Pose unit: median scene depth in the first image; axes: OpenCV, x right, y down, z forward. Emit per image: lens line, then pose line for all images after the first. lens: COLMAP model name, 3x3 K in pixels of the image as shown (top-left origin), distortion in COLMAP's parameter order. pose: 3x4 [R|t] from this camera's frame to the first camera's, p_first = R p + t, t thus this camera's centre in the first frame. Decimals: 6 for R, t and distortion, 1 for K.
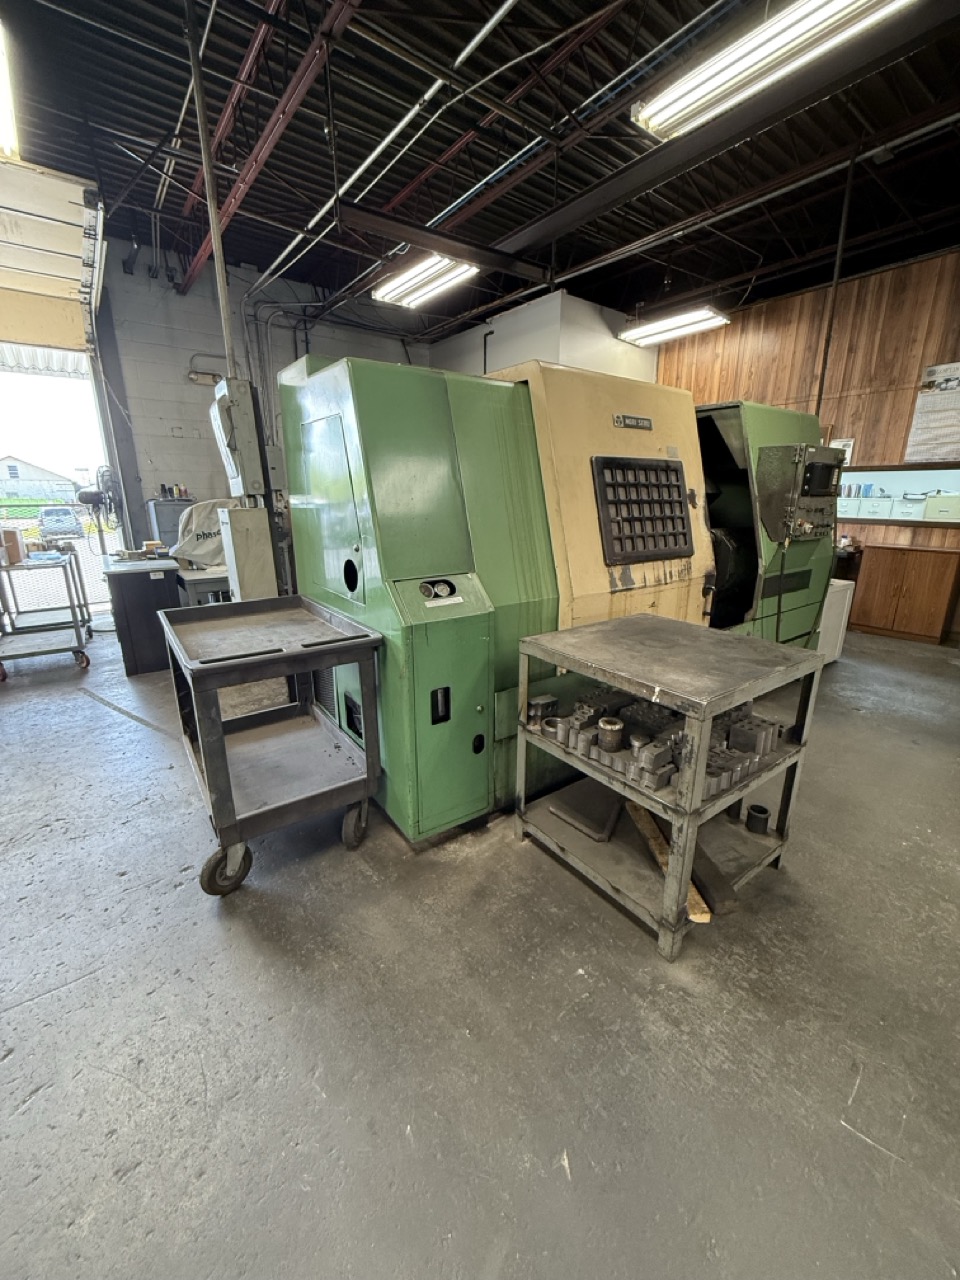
lens RADIAL K [[511.4, 0, 479.0], [0, 511.4, 637.7], [0, 0, 1]] dist [0.001901, -0.000406]
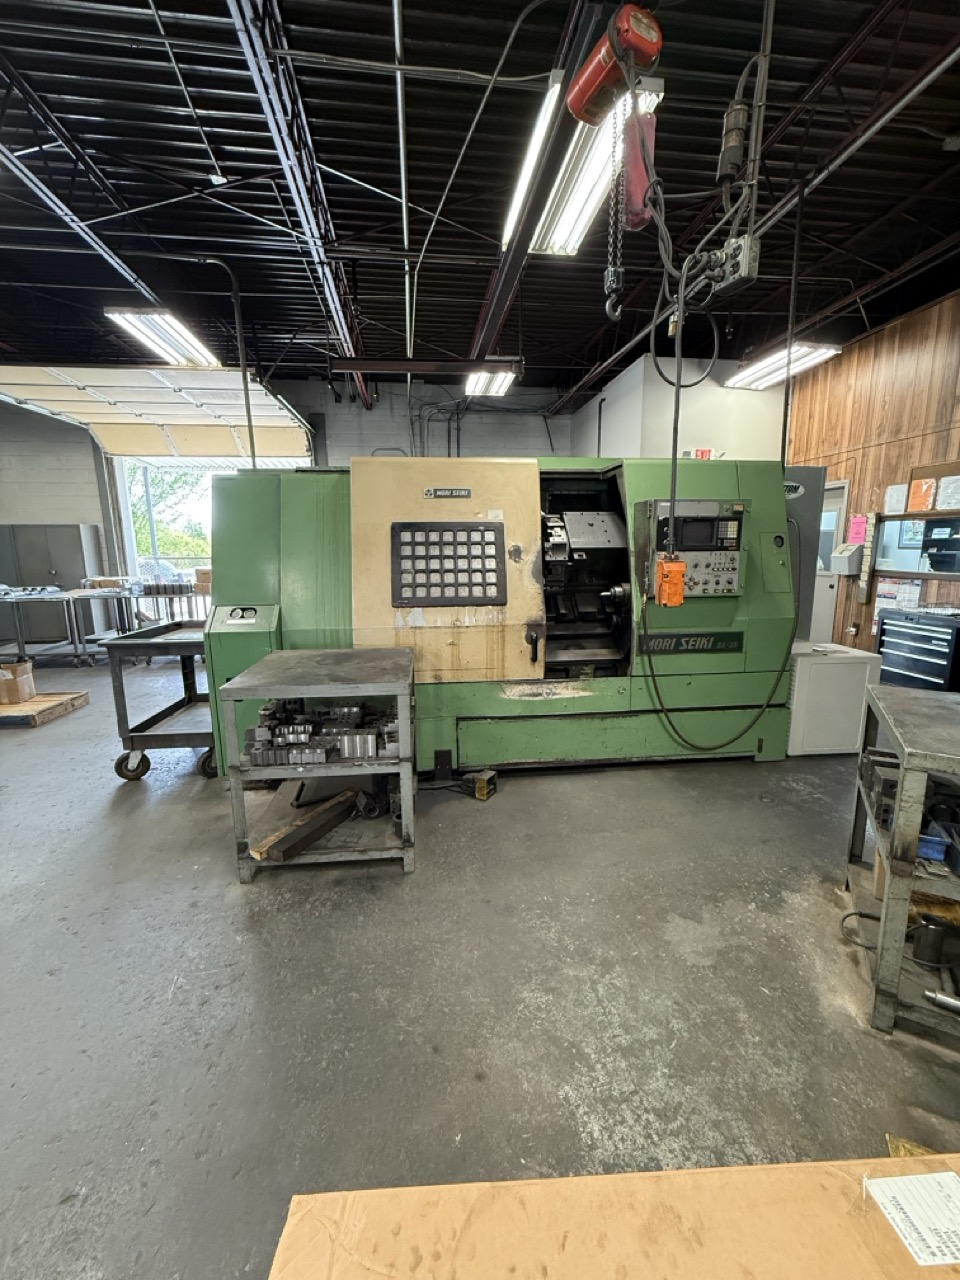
lens RADIAL K [[511.4, 0, 474.0], [0, 511.4, 637.4], [0, 0, 1]] dist [0.001901, -0.000406]
pose [[0.861826, 0.080856, -0.500718, 0.441691], [-0.129549, 0.989558, -0.063183, -0.005288], [0.490381, 0.119320, 0.863301, 0.009296]]
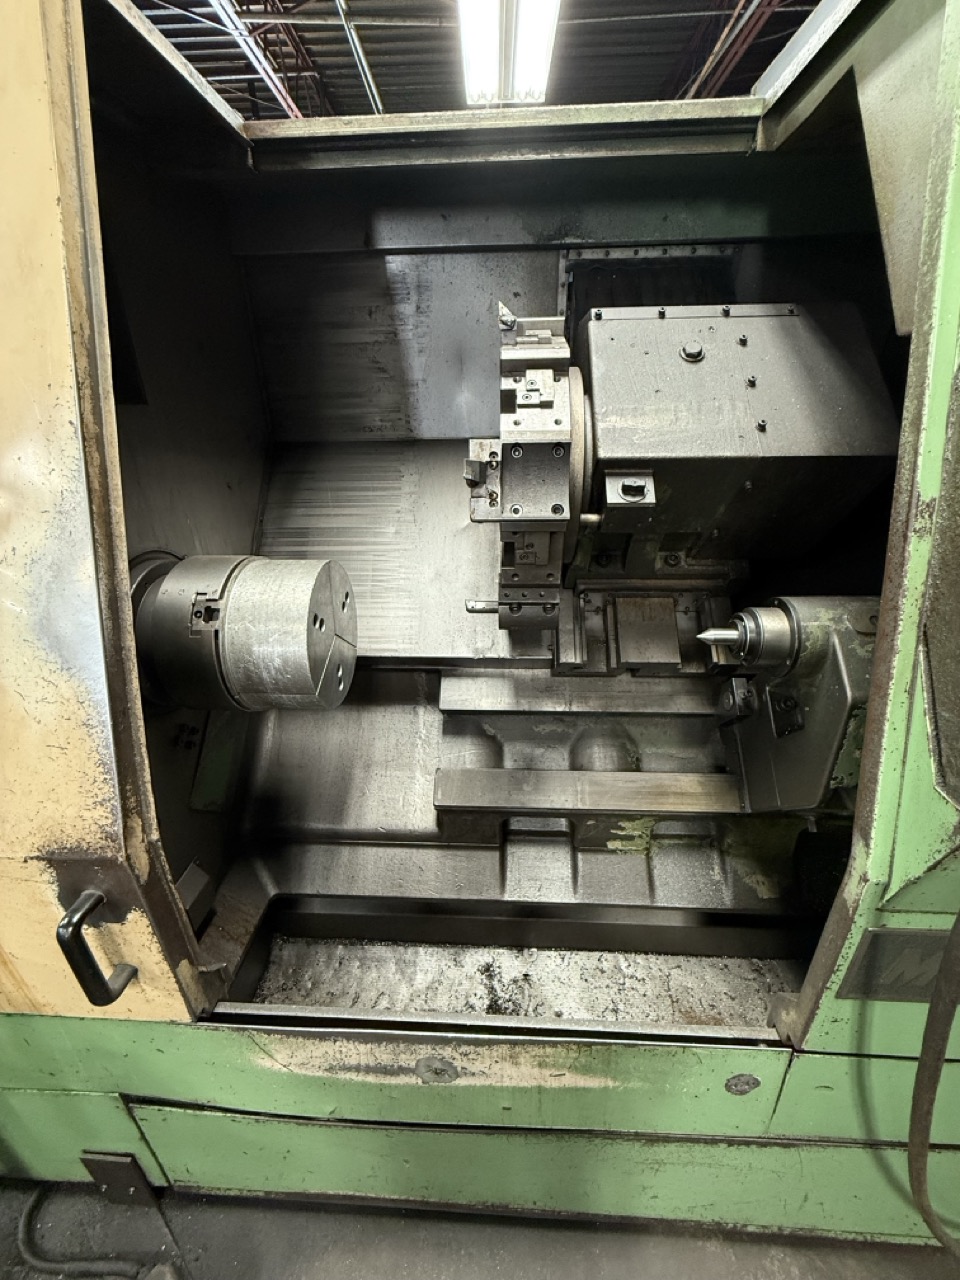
lens RADIAL K [[511.4, 0, 480.2], [0, 511.4, 641.6], [0, 0, 1]] dist [0.001901, -0.000406]
pose [[0.778600, 0.241720, -0.579097, 0.317478], [-0.157754, 0.968594, 0.192198, -0.120255], [0.607368, -0.058291, 0.792279, 0.386131]]
